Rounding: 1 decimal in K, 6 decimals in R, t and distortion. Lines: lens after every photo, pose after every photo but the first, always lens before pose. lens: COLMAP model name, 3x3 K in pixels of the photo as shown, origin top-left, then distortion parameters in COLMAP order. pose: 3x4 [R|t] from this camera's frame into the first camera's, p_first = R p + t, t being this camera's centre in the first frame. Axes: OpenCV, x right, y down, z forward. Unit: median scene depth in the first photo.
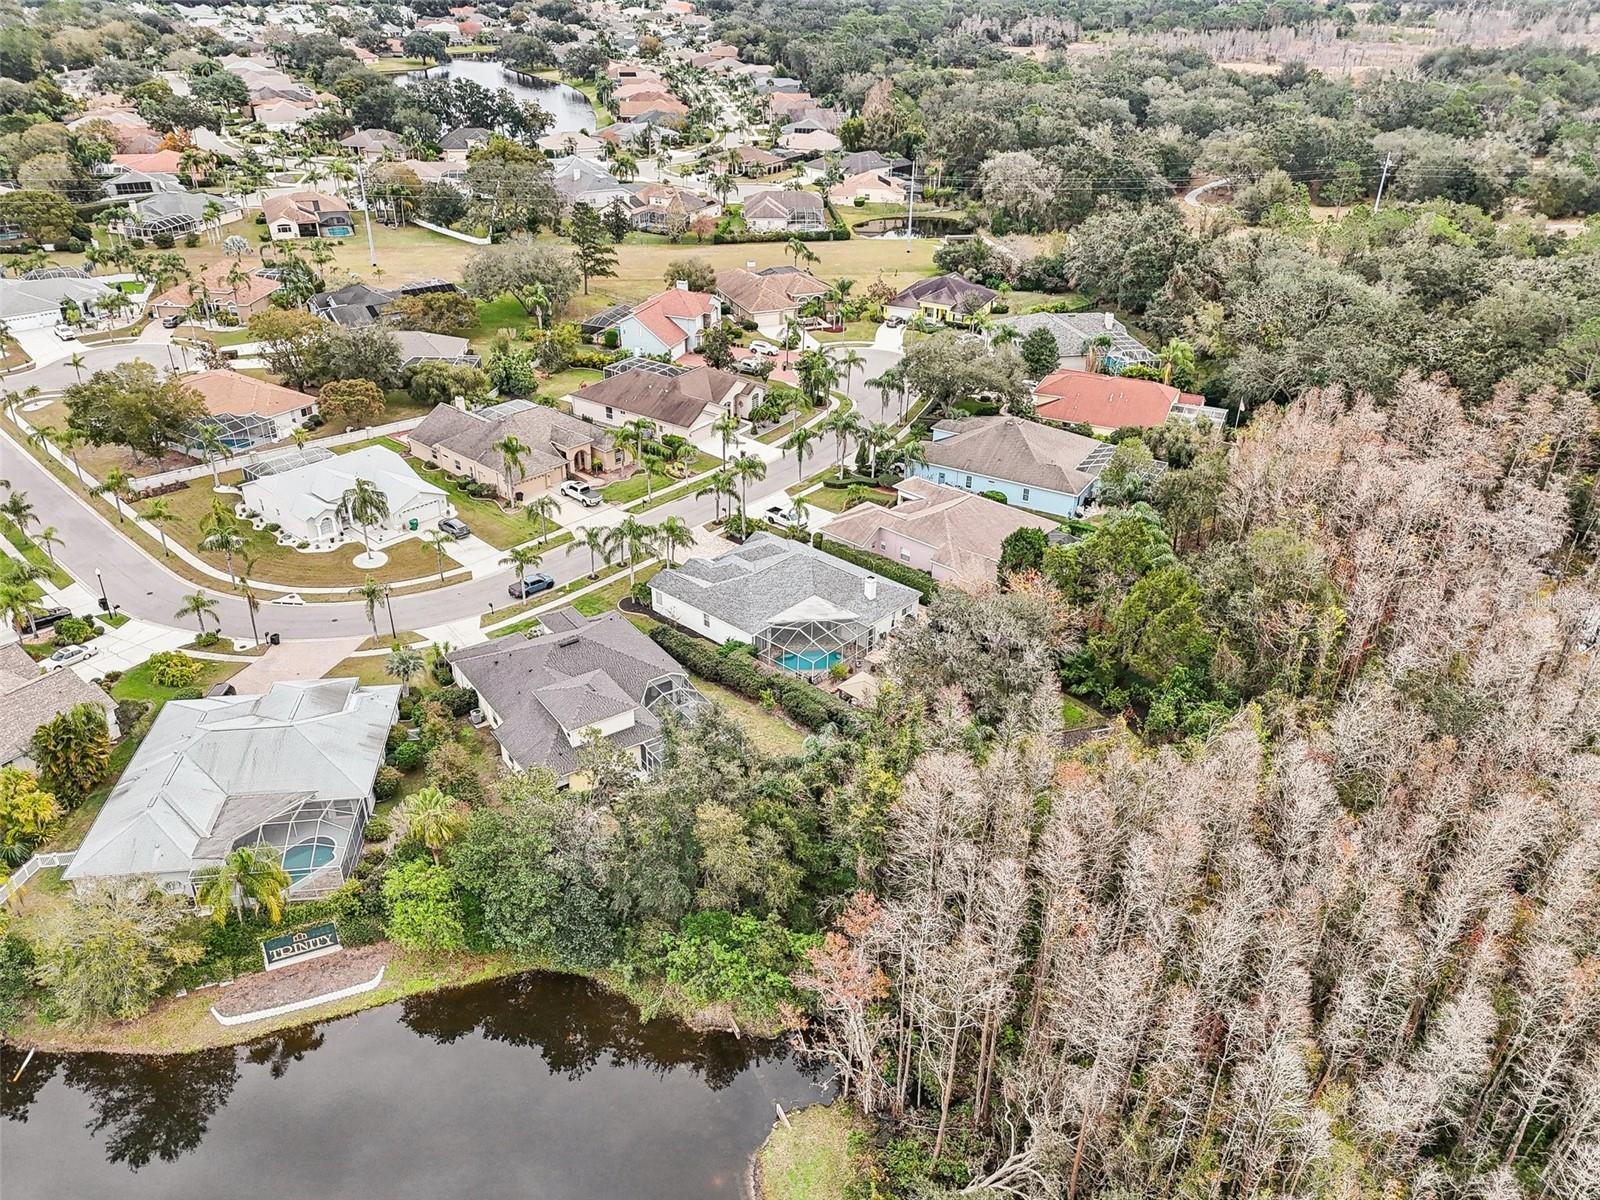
lens RADIAL K [[1198.8, 0, 800.0], [0, 1198.8, 600.0], [0, 0, 1]] dist [0.147409, -0.304541]
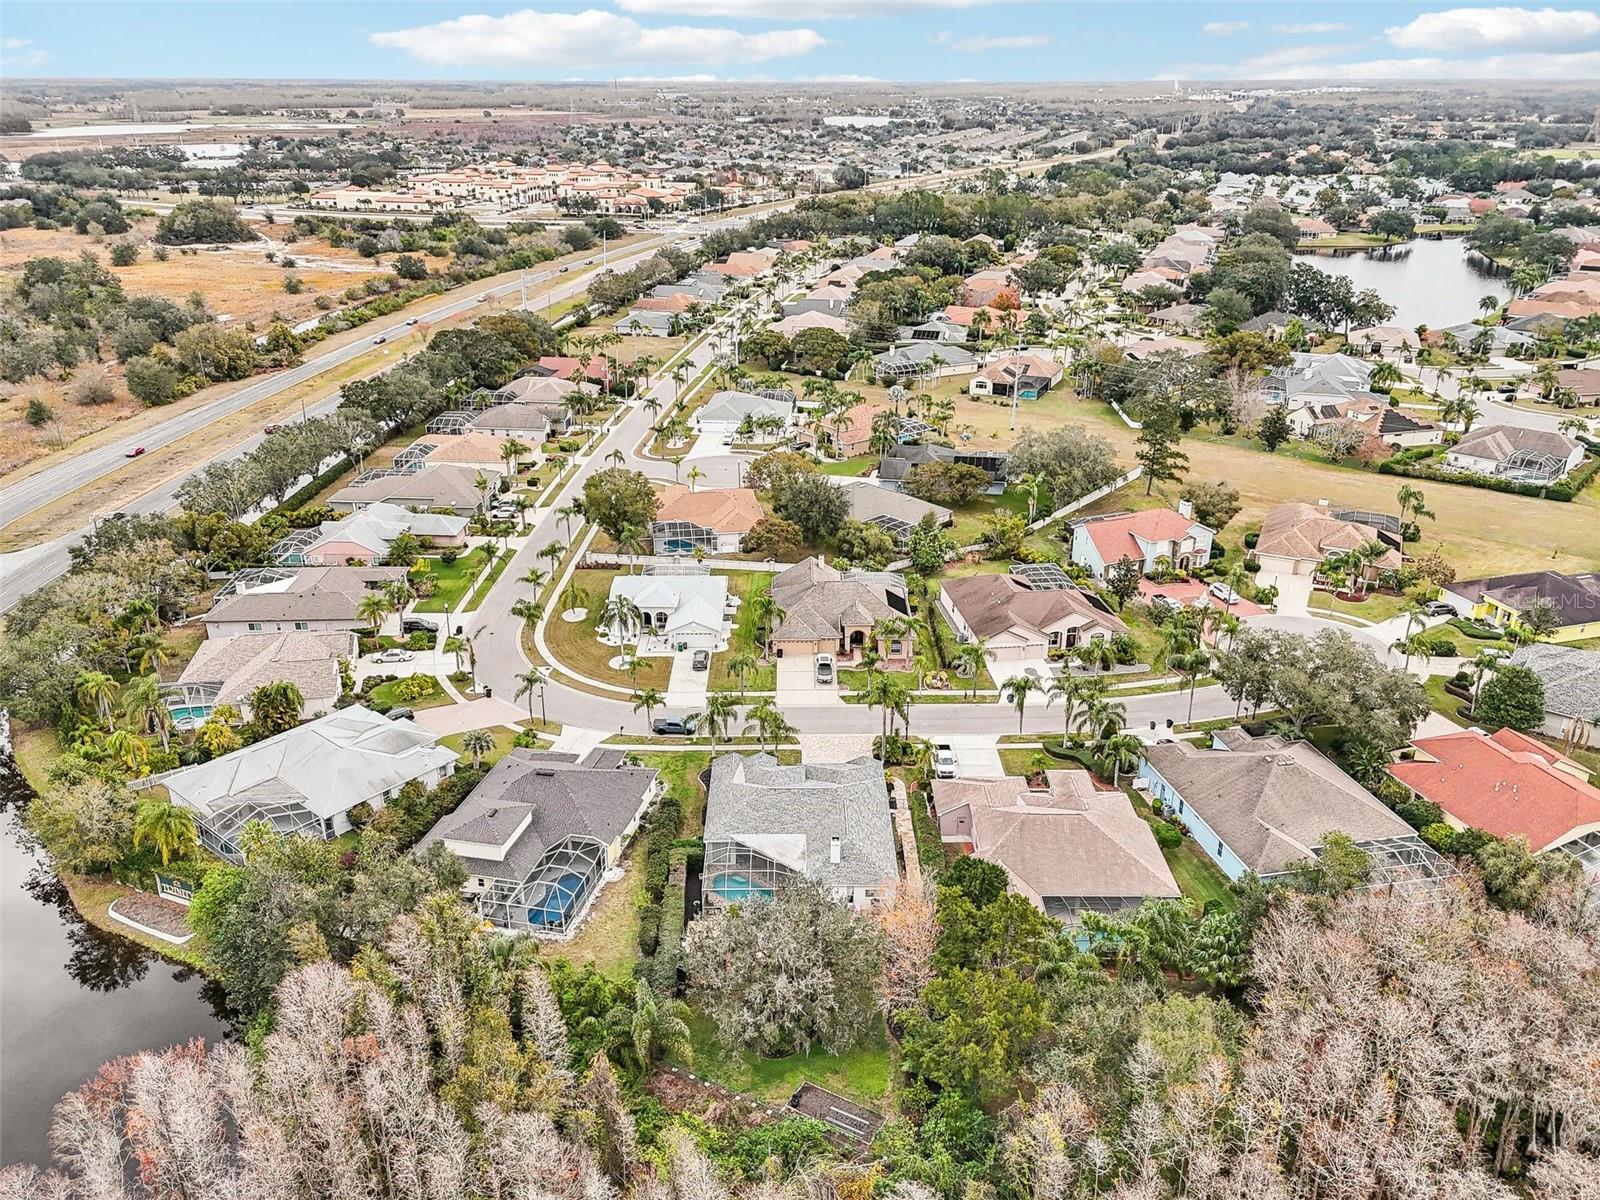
lens RADIAL K [[1198.8, 0, 800.0], [0, 1198.8, 600.0], [0, 0, 1]] dist [0.147409, -0.304541]
pose [[0.674611, 0.275287, -0.684921, 0.339354], [-0.348447, 0.936737, 0.033296, -0.115563], [0.650757, 0.216197, 0.727856, 0.143347]]
